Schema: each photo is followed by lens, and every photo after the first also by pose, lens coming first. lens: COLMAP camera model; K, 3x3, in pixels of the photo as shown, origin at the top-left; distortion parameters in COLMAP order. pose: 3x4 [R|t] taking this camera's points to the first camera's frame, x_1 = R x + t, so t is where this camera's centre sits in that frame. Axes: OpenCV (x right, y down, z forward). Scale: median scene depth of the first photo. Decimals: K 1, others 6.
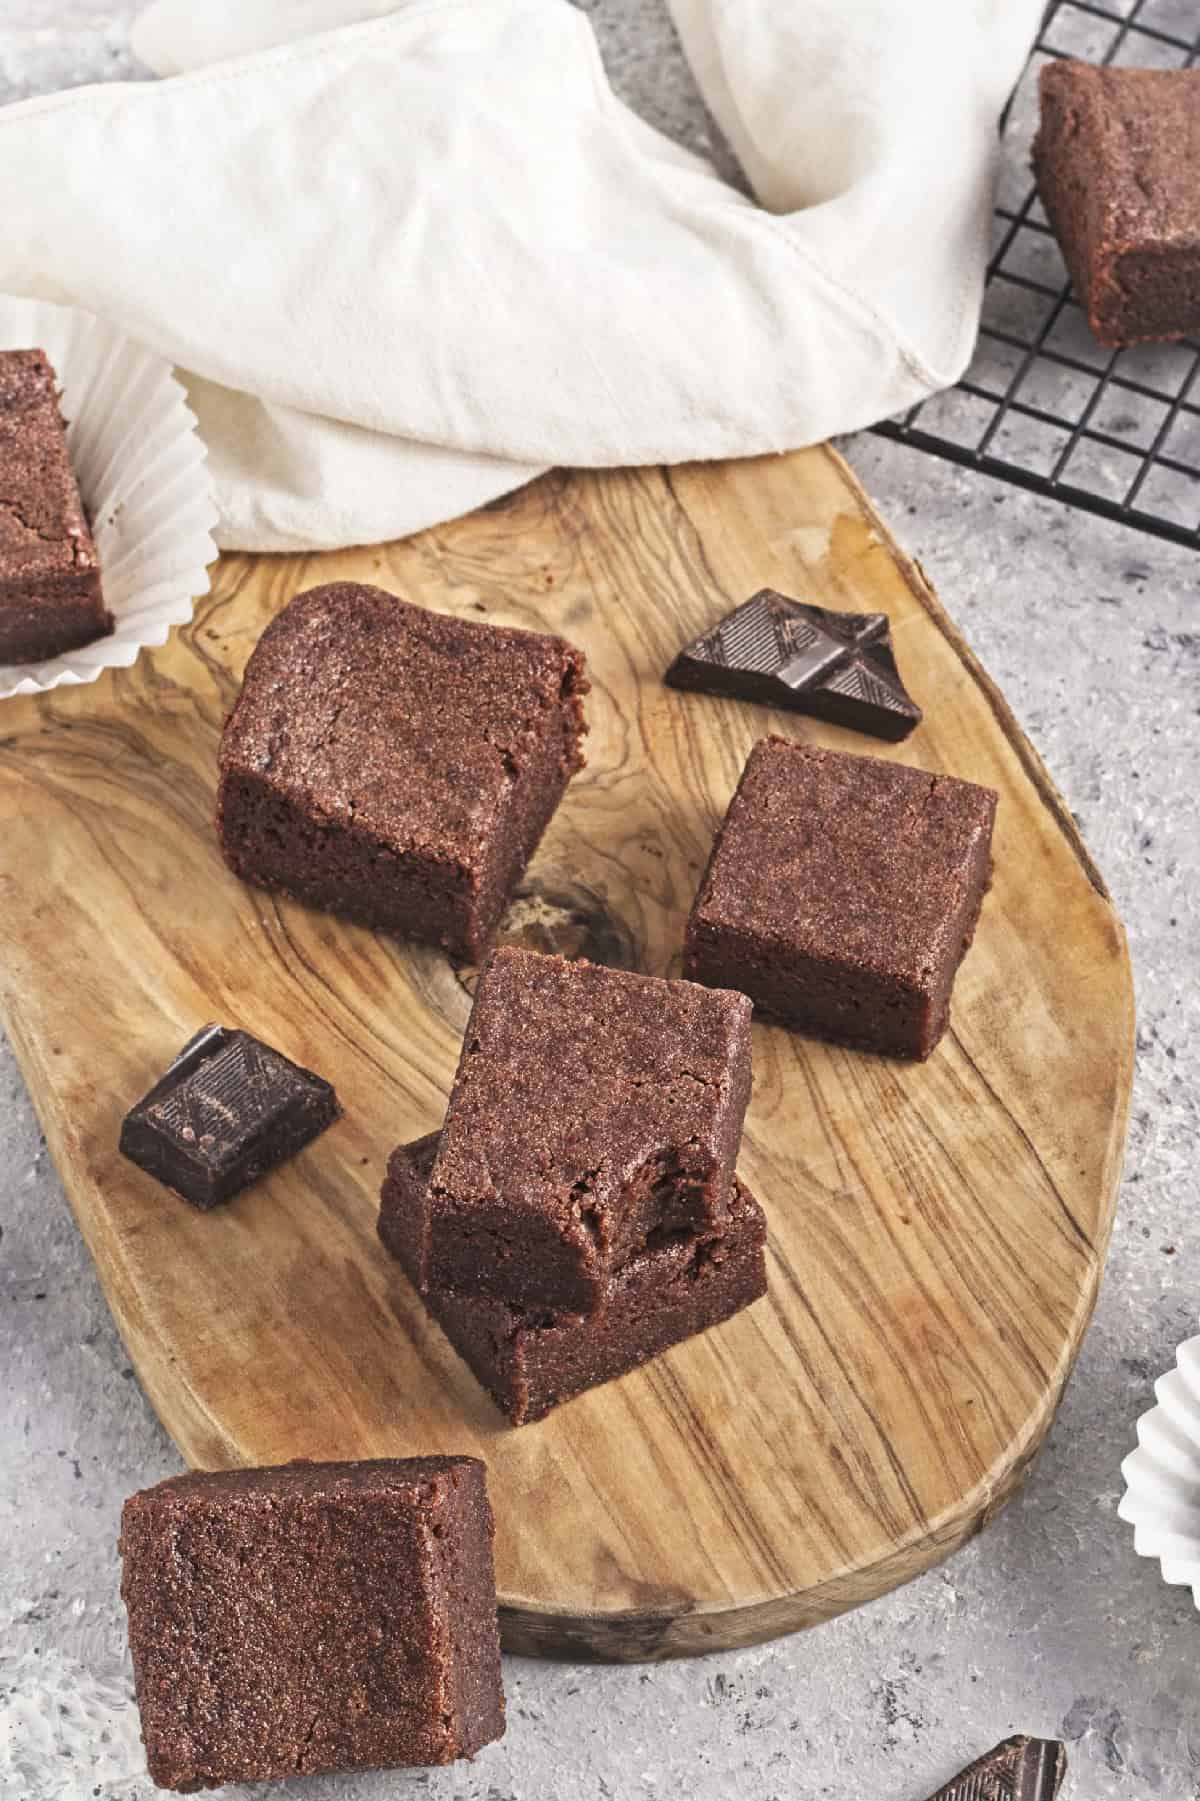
lens RADIAL K [[4616.5, 0, 600.0], [0, 4616.5, 900.5], [0, 0, 1]] dist [0.020256, -1.022497]
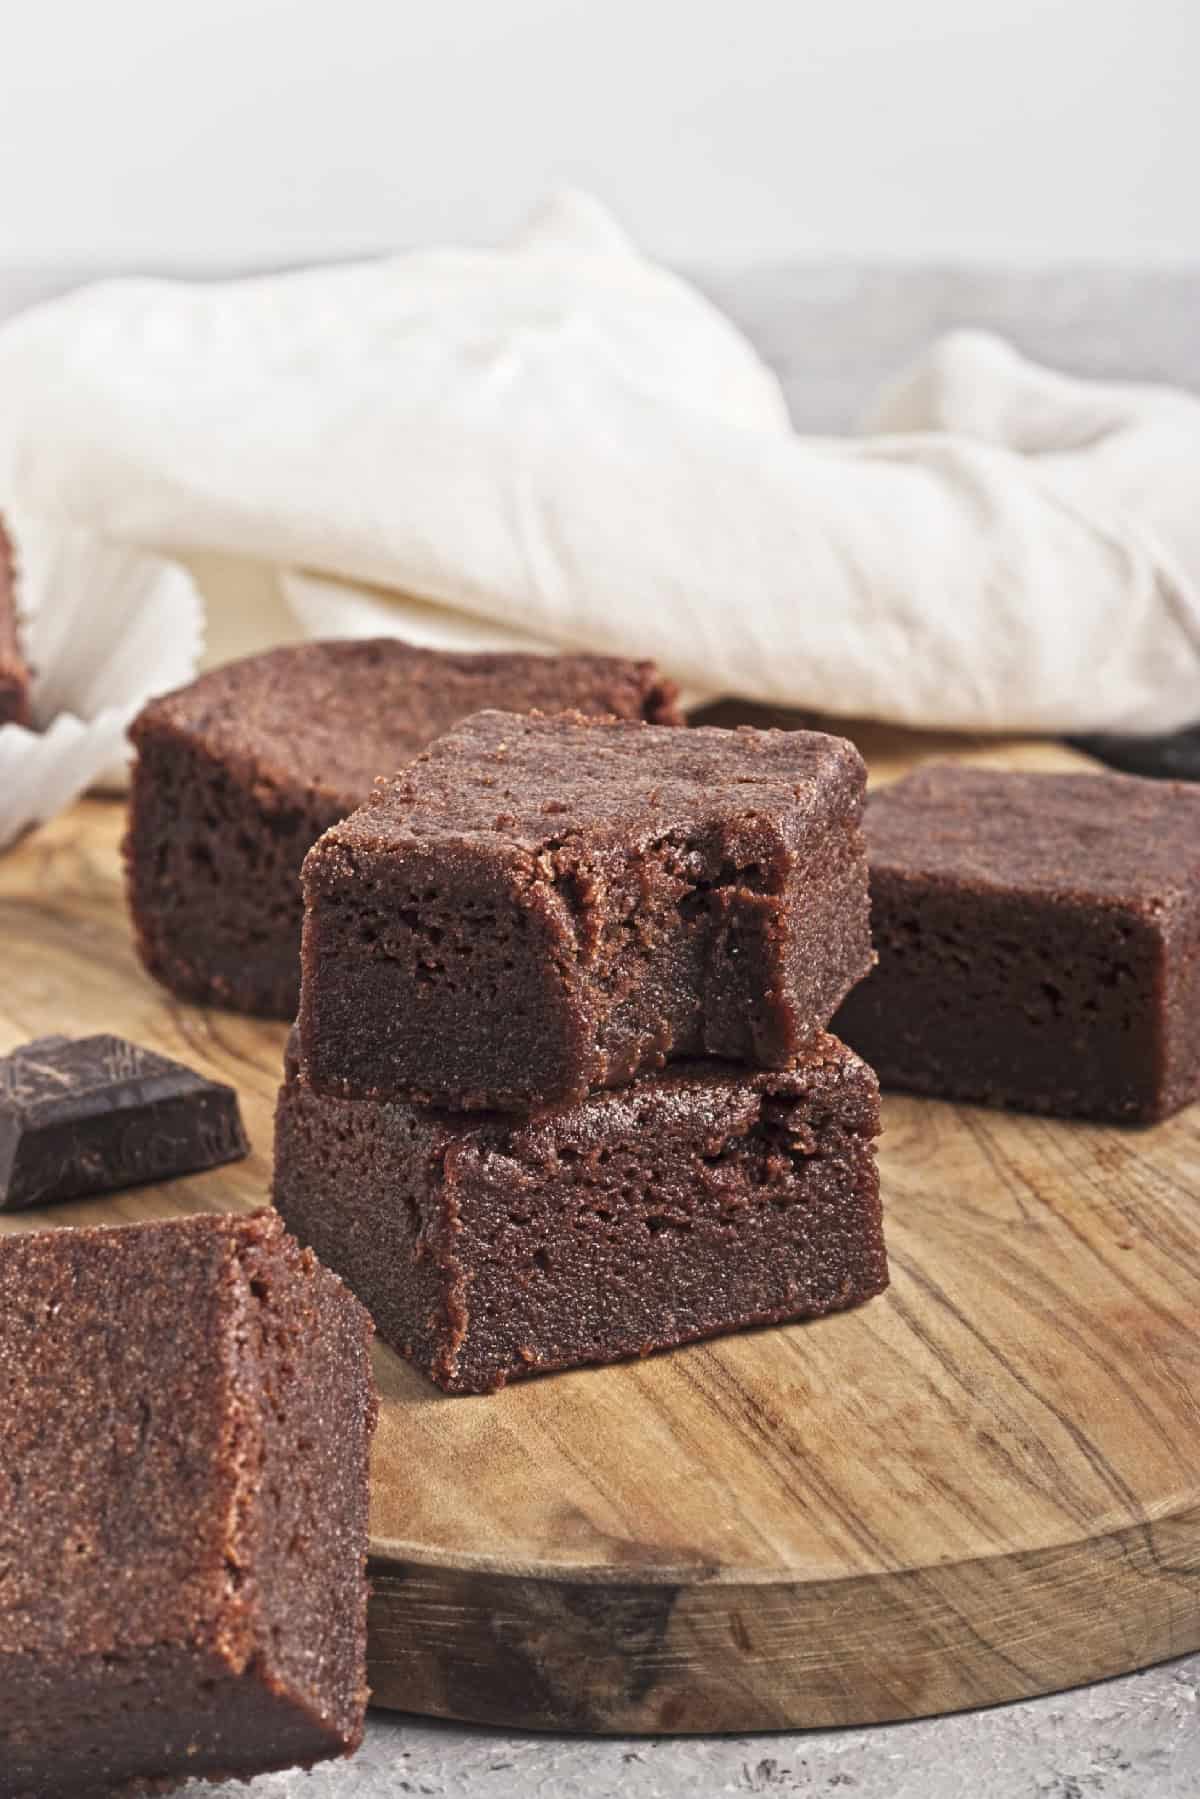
lens RADIAL K [[4611.3, 0, 600.0], [0, 4611.3, 899.5], [0, 0, 1]] dist [0.020256, -1.022497]
pose [[0.994524, 0.011523, -0.103873, 0.062645], [-0.067237, 0.831448, -0.551519, 0.390155], [0.080010, 0.555483, 0.827669, 0.480481]]
